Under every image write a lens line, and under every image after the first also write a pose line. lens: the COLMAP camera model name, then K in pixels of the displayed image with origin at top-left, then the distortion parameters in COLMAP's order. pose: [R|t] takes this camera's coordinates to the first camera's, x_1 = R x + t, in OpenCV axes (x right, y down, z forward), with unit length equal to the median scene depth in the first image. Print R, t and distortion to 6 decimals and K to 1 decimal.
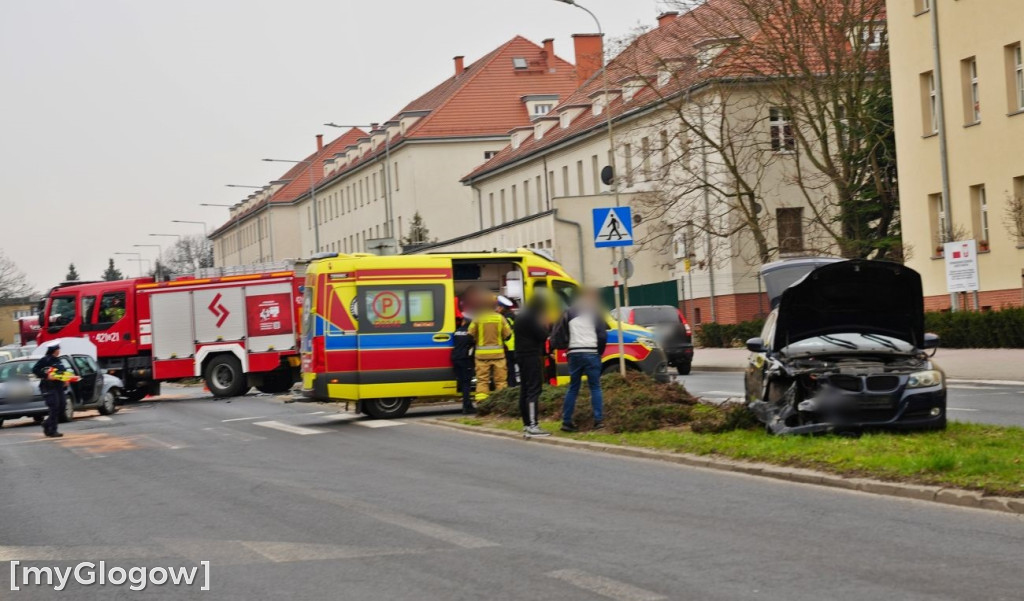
lens RADIAL K [[2534.7, 0, 664.9], [0, 2534.7, 238.1], [0, 0, 1]] dist [0.506445, -0.812378]
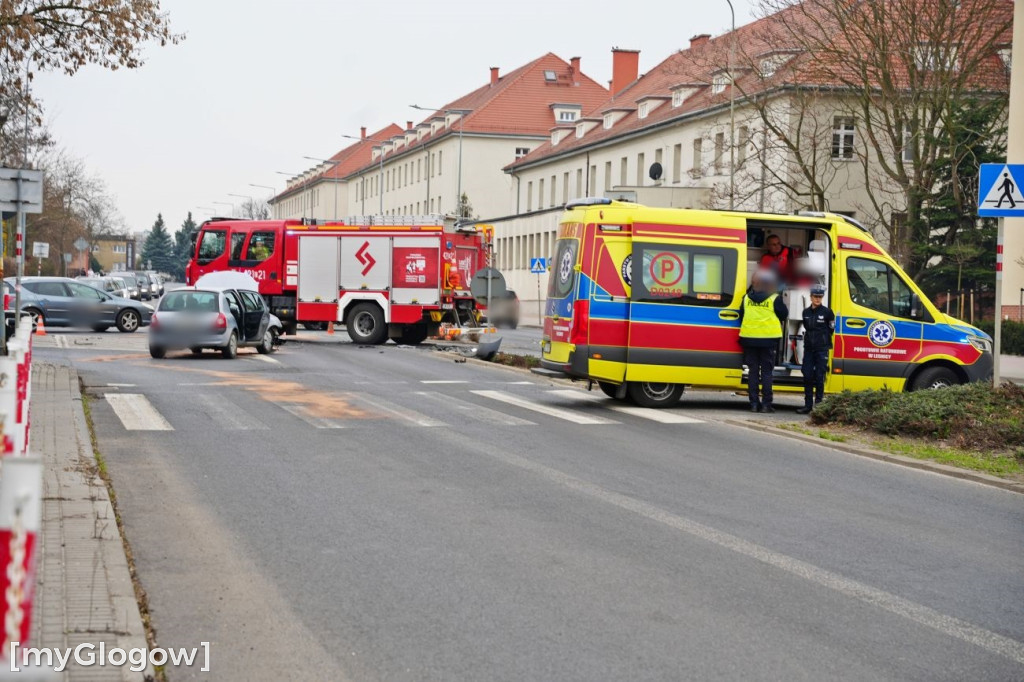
lens RADIAL K [[1895.4, 0, 499.9], [0, 1895.4, 349.5], [0, 0, 1]] dist [0.457161, -0.372918]
pose [[0.995047, 0.091299, -0.039323, -0.088100], [-0.088729, 0.994075, 0.062783, 0.011992], [0.044822, -0.058983, 0.997252, 0.255901]]
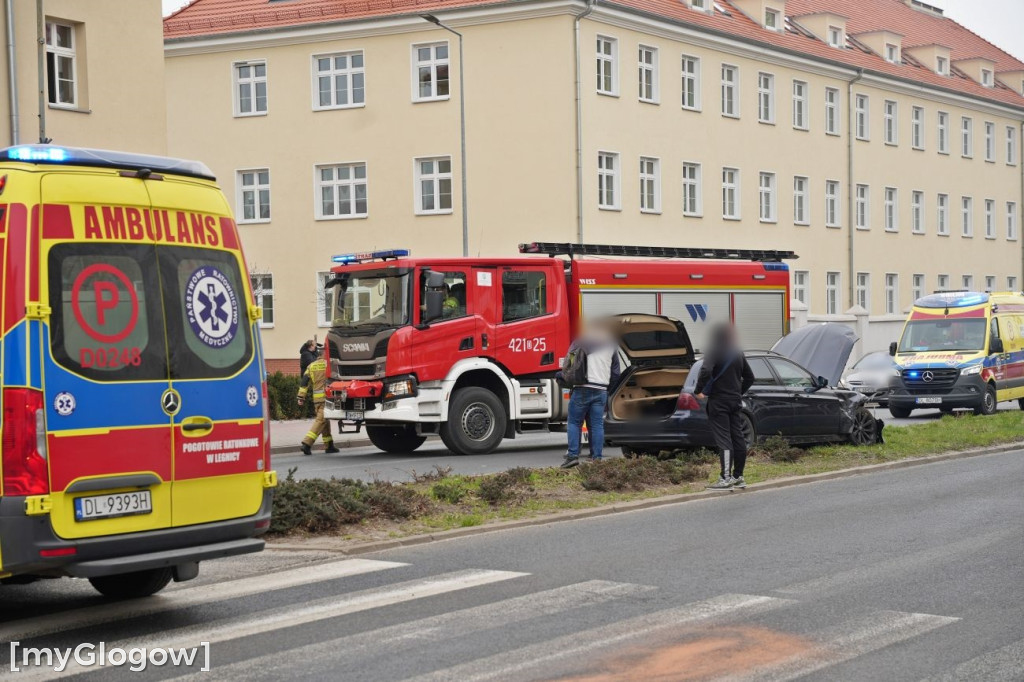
lens RADIAL K [[1895.4, 0, 499.9], [0, 1895.4, 349.5], [0, 0, 1]] dist [0.457161, -0.372918]
pose [[-0.664429, 0.063114, 0.744681, -0.245678], [0.028360, 0.997839, -0.059266, 0.033920], [-0.746813, -0.018258, -0.664783, 0.755868]]
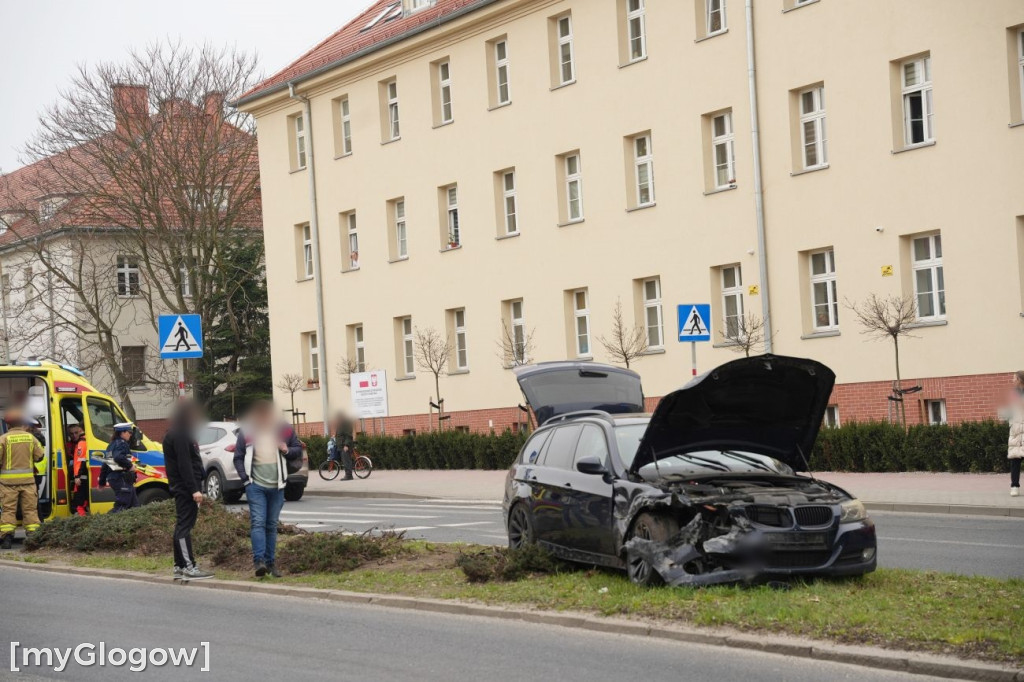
lens RADIAL K [[1936.8, 0, 509.3], [0, 1936.8, 336.7], [0, 0, 1]] dist [0.480003, -0.470622]
pose [[0.956103, 0.022059, 0.292200, -0.069964], [-0.014606, 0.999511, -0.027666, 0.008259], [-0.292667, 0.022184, 0.955957, 0.183530]]
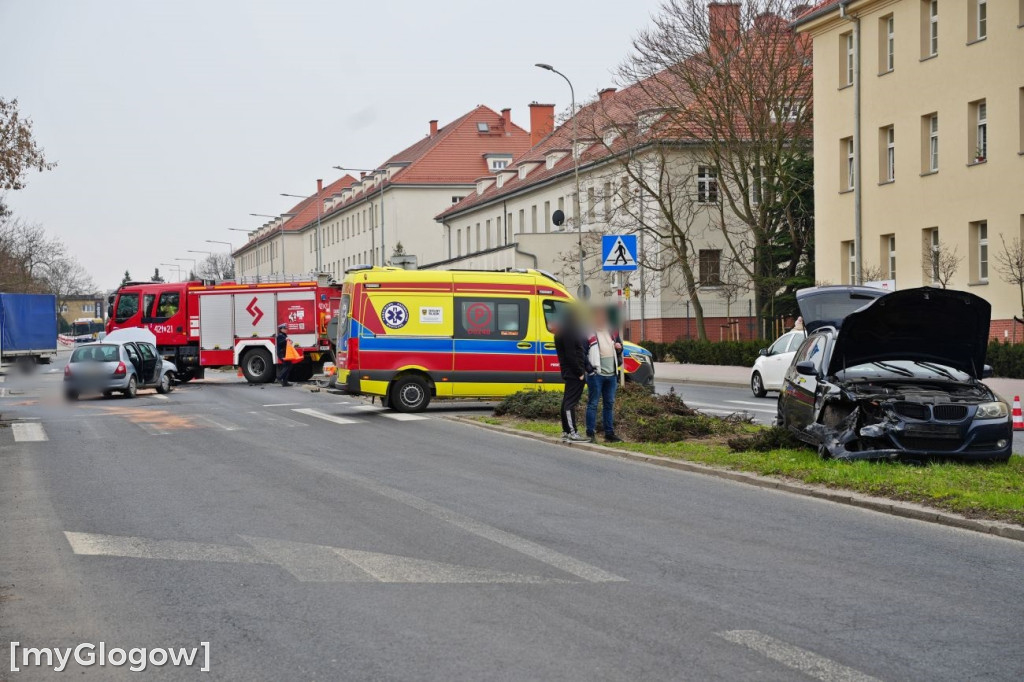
lens RADIAL K [[1935.6, 0, 503.0], [0, 1935.6, 345.3], [0, 0, 1]] dist [0.479469, -0.499976]
pose [[0.998403, 0.045376, -0.033666, -0.025502], [-0.044066, 0.998279, 0.038688, 0.003386], [0.035364, -0.037142, 0.998684, 0.088629]]
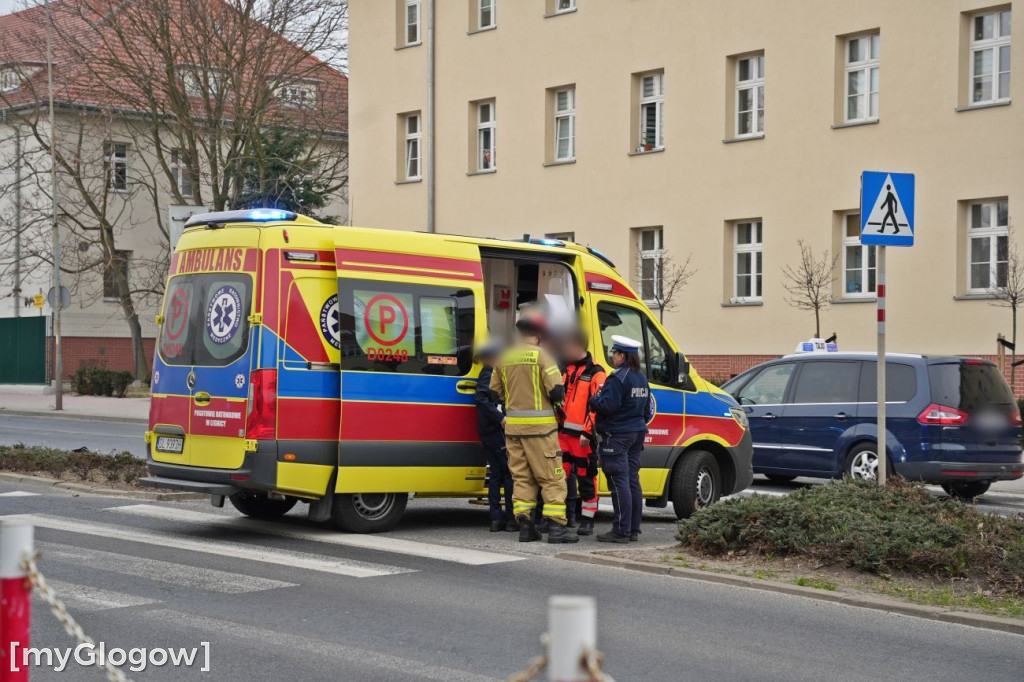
lens RADIAL K [[1931.2, 0, 512.4], [0, 1931.2, 340.3], [0, 0, 1]] dist [0.465686, -0.428385]
pose [[0.914139, 0.076222, 0.398170, -0.159500], [-0.081155, 0.996691, -0.004477, 0.019647], [-0.397194, -0.028221, 0.917301, 0.401406]]
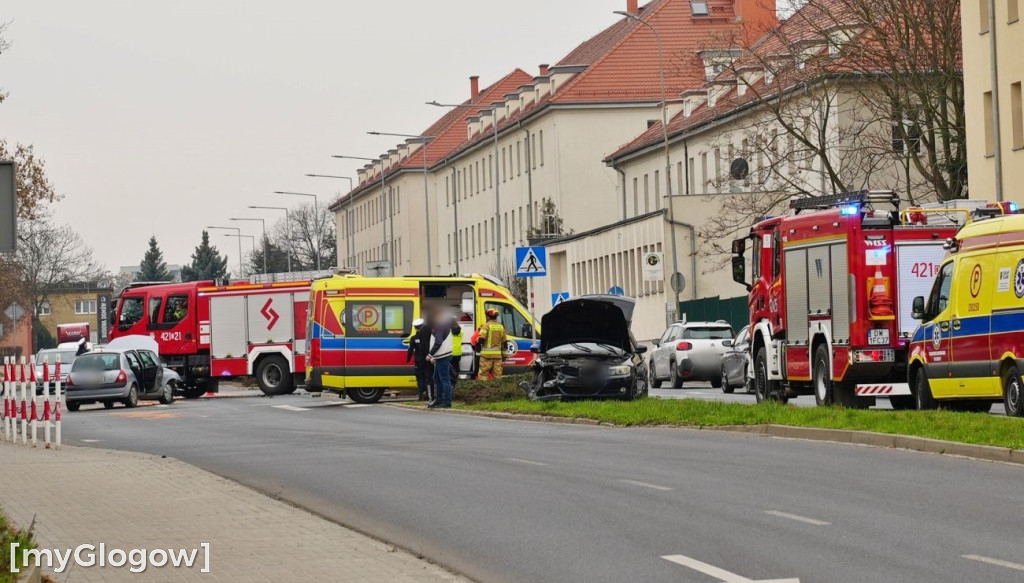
lens RADIAL K [[4051.8, 0, 636.7], [0, 4051.8, 131.9], [0, 0, 1]] dist [0.635189, -4.394121]
pose [[0.993862, 0.022686, -0.108275, 0.162412], [-0.024589, 0.999565, -0.016275, -0.024185], [0.107859, 0.018837, 0.993988, -0.682446]]
